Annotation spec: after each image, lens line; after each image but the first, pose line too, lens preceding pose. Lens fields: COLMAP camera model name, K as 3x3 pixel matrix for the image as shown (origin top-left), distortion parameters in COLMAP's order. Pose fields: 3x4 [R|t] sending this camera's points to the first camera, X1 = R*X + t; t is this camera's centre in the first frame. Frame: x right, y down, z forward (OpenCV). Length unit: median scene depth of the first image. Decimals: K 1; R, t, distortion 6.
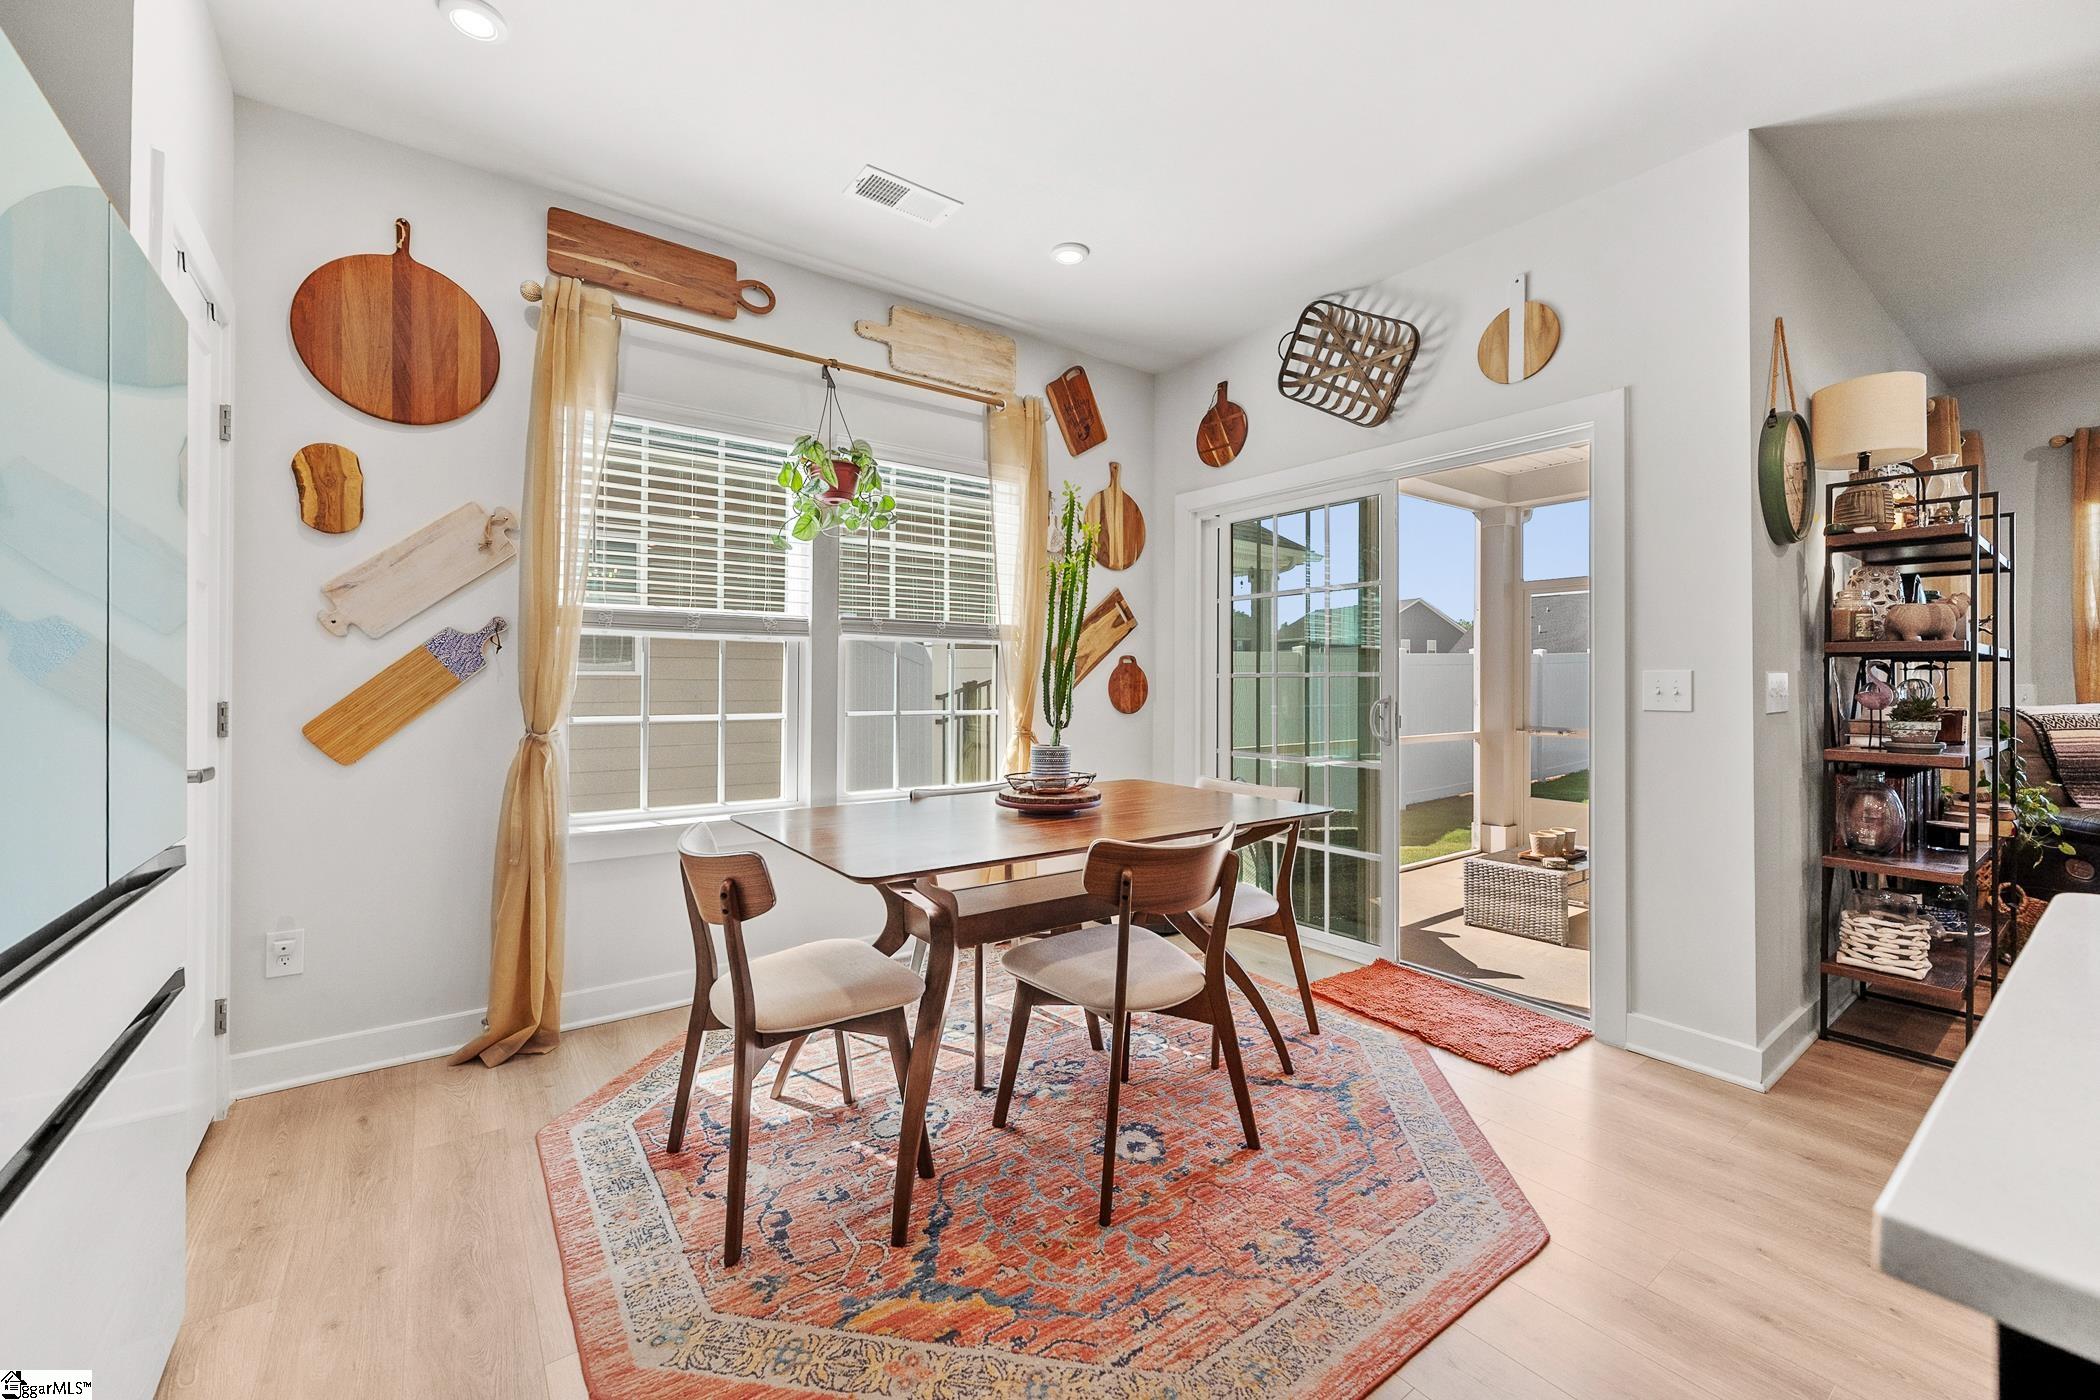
lens RADIAL K [[831.0, 0, 1045.0], [0, 831.0, 679.3], [0, 0, 1]] dist [0.001251, -0.000383]
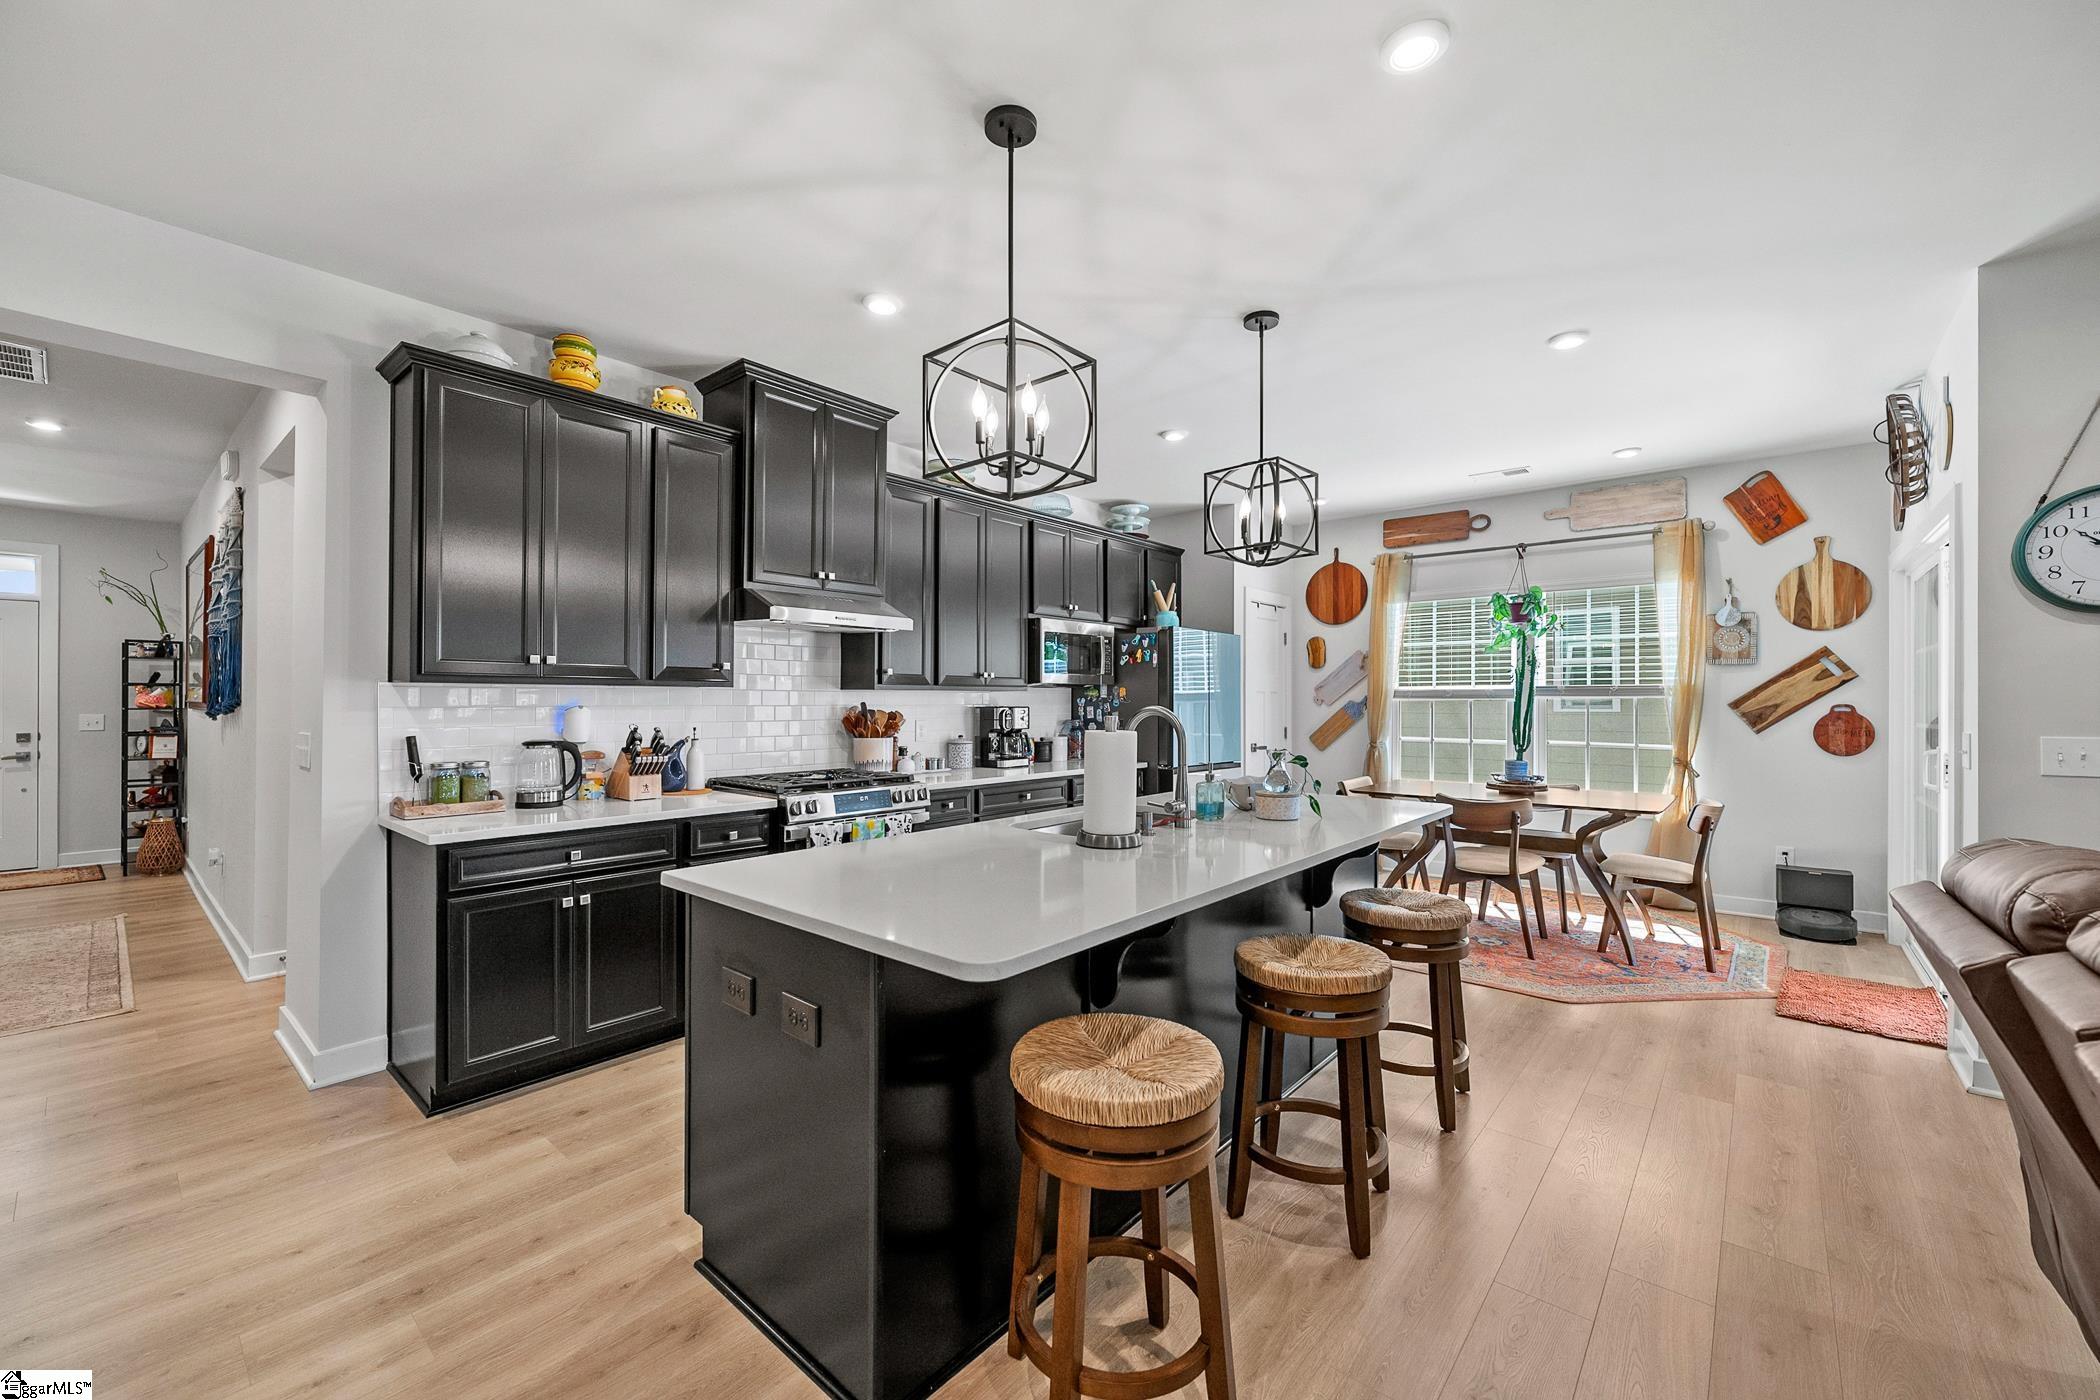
lens RADIAL K [[831.0, 0, 1046.7], [0, 831.0, 698.5], [0, 0, 1]] dist [0.001251, -0.000383]
pose [[0.224828, -0.006082, -0.974379, 1.428662], [0.004244, 0.999977, -0.005263, -0.052636], [0.974389, -0.002952, 0.224849, -0.449902]]
